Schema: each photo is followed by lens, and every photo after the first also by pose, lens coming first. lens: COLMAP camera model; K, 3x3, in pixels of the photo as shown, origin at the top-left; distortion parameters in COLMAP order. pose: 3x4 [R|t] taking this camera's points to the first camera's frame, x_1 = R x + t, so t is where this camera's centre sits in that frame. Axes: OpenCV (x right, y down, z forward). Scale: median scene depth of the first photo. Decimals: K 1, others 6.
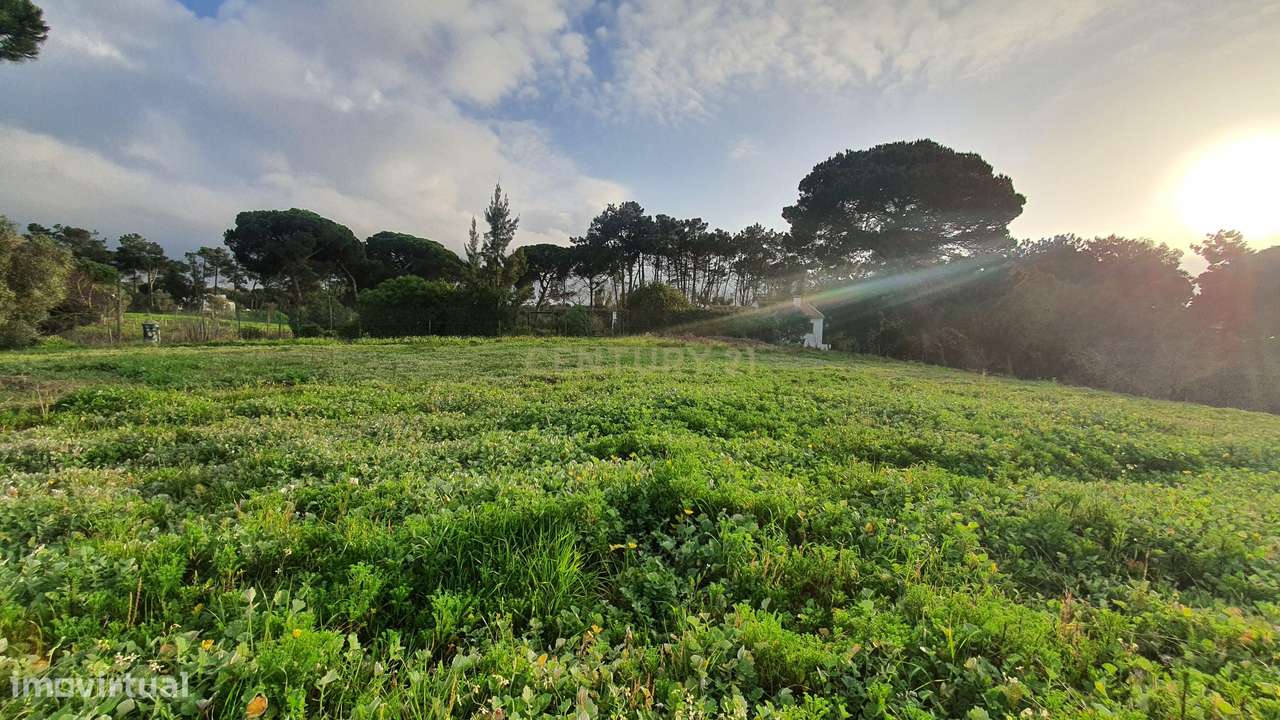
lens RADIAL K [[507.2, 0, 625.6], [0, 507.2, 364.8], [0, 0, 1]] dist [-0.004957, -0.000257]
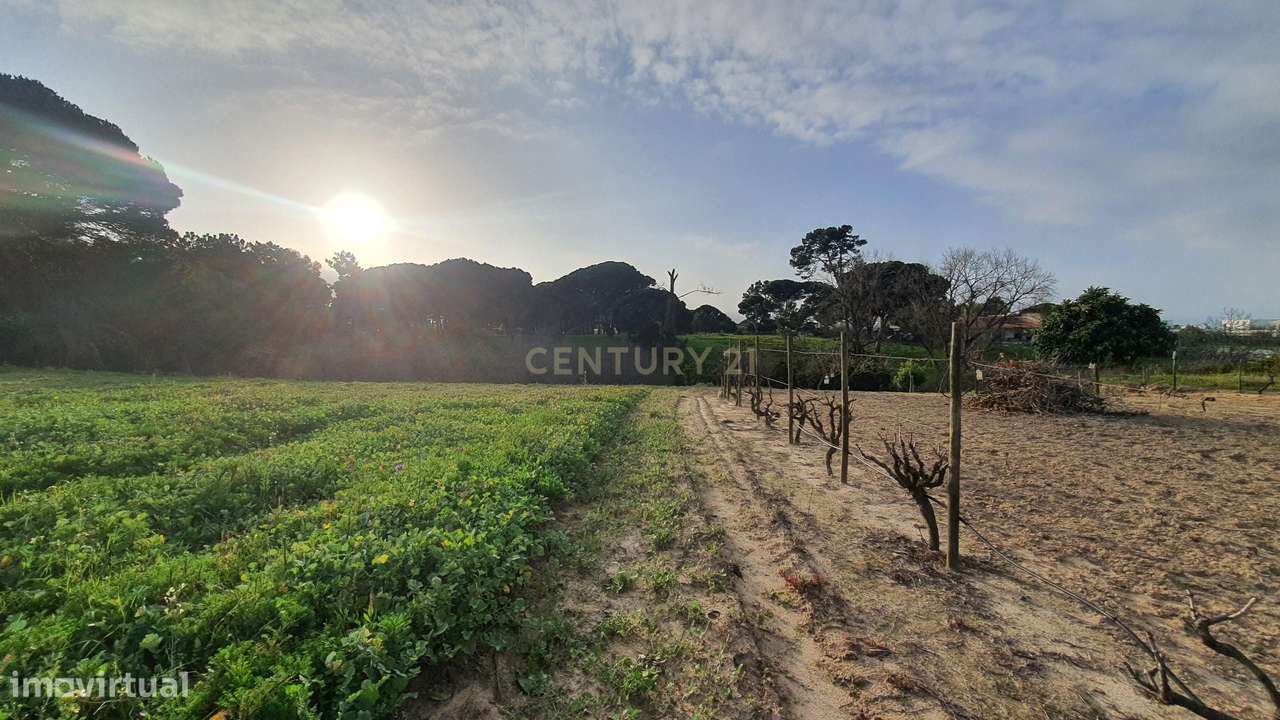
lens RADIAL K [[507.2, 0, 630.7], [0, 507.2, 360.6], [0, 0, 1]] dist [-0.004957, -0.000257]
pose [[0.197013, -0.070651, 0.977852, -0.061675], [0.070079, 0.995864, 0.057833, -0.000216], [-0.977893, 0.057133, 0.201149, -0.116428]]
